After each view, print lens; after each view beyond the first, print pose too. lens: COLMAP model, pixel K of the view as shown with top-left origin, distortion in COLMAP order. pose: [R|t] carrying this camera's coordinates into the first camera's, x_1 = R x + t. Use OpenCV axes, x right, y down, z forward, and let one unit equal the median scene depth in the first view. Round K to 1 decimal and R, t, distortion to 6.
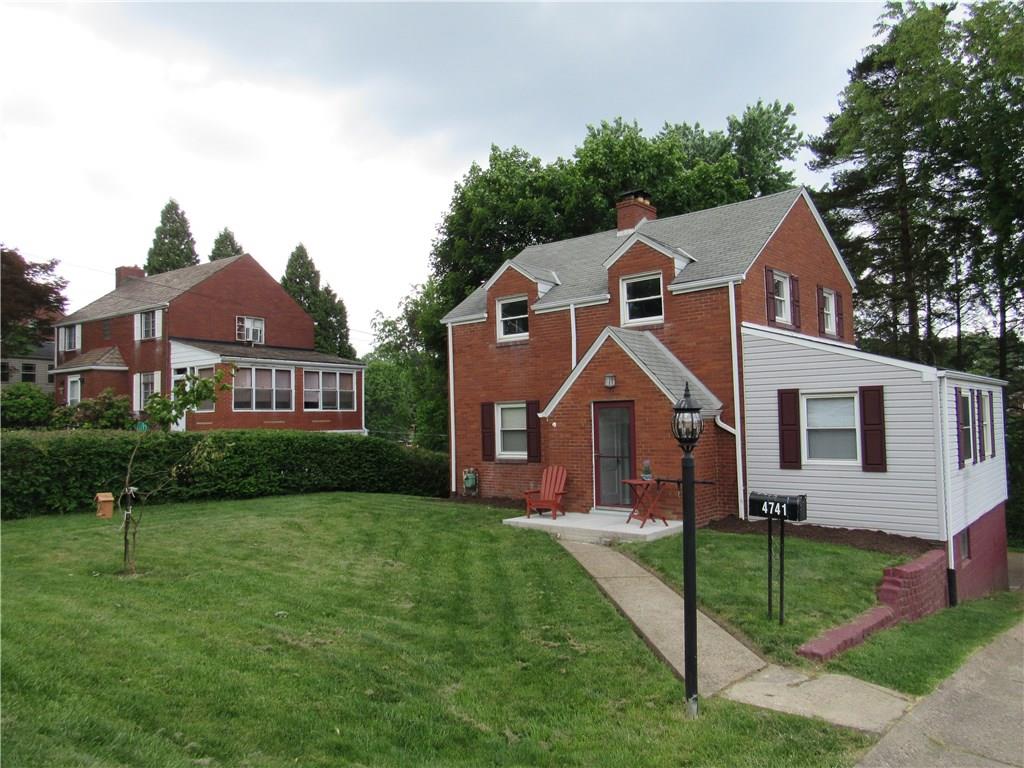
lens RADIAL K [[730.3, 0, 505.5], [0, 730.3, 383.1], [0, 0, 1]] dist [-0.034617, 0.020659]
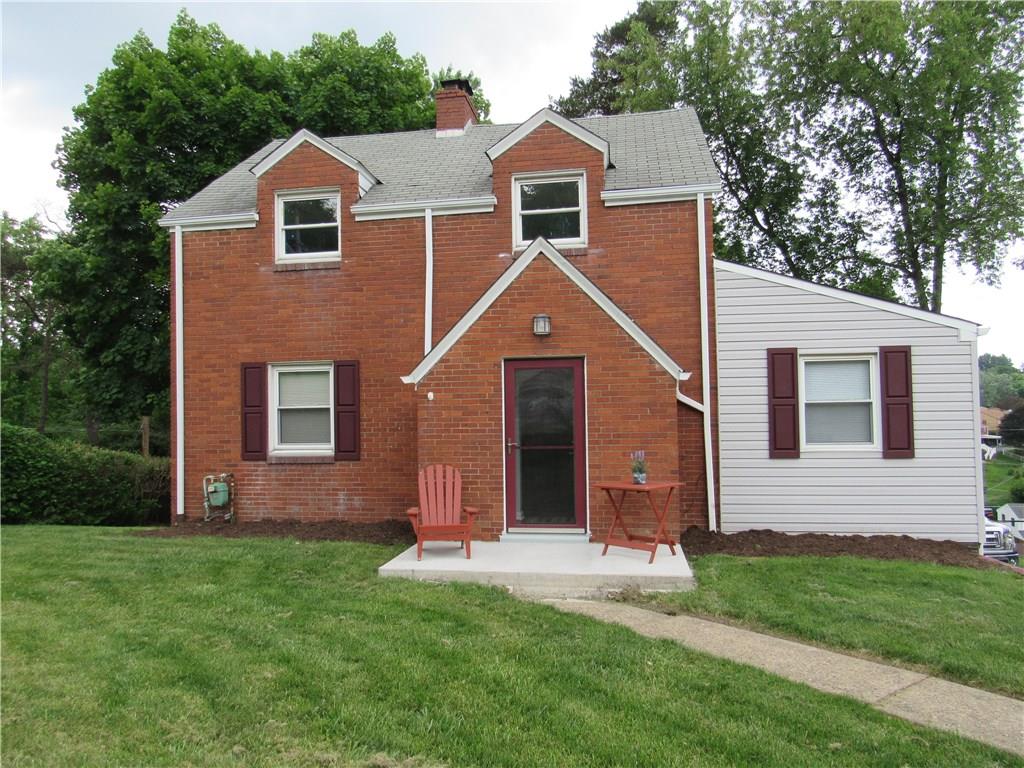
lens RADIAL K [[730.3, 0, 520.0], [0, 730.3, 386.6], [0, 0, 1]] dist [-0.034617, 0.020659]
pose [[0.846328, 0.023287, 0.532153, -0.181769], [-0.029900, 0.999546, 0.003812, 0.042989], [-0.531823, -0.019137, 0.846639, 0.437383]]
